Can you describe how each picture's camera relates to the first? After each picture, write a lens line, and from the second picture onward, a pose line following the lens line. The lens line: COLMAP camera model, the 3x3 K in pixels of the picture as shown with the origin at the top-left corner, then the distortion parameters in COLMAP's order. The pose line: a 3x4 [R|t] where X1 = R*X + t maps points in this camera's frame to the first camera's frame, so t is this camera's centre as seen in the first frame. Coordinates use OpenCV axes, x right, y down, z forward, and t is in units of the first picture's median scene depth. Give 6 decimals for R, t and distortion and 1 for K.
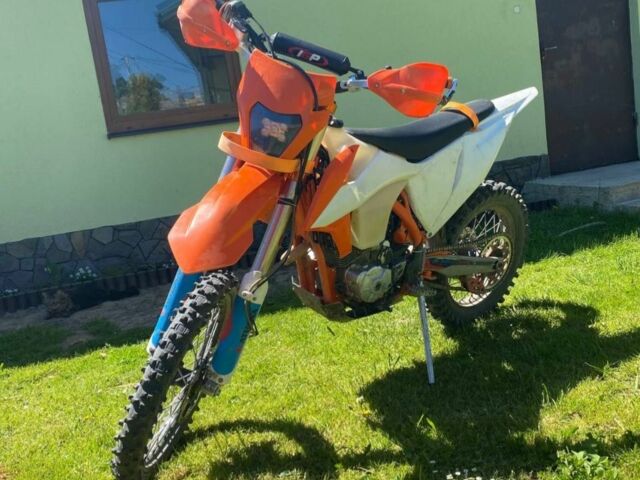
lens RADIAL K [[668.2, 0, 320.0], [0, 668.2, 240.0], [0, 0, 1]] dist [0.008306, -0.008164]
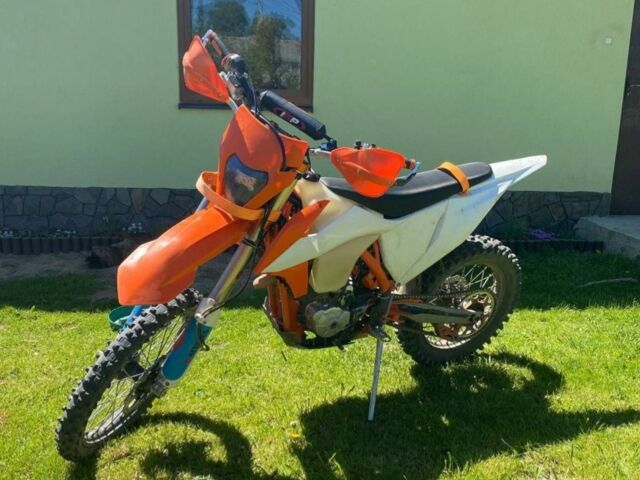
lens RADIAL K [[668.2, 0, 320.0], [0, 668.2, 240.0], [0, 0, 1]] dist [0.008306, -0.008164]
pose [[0.972401, 0.193345, -0.130591, 0.180535], [-0.185022, 0.980002, 0.073224, -0.142415], [0.142137, -0.047041, 0.988729, -0.073152]]
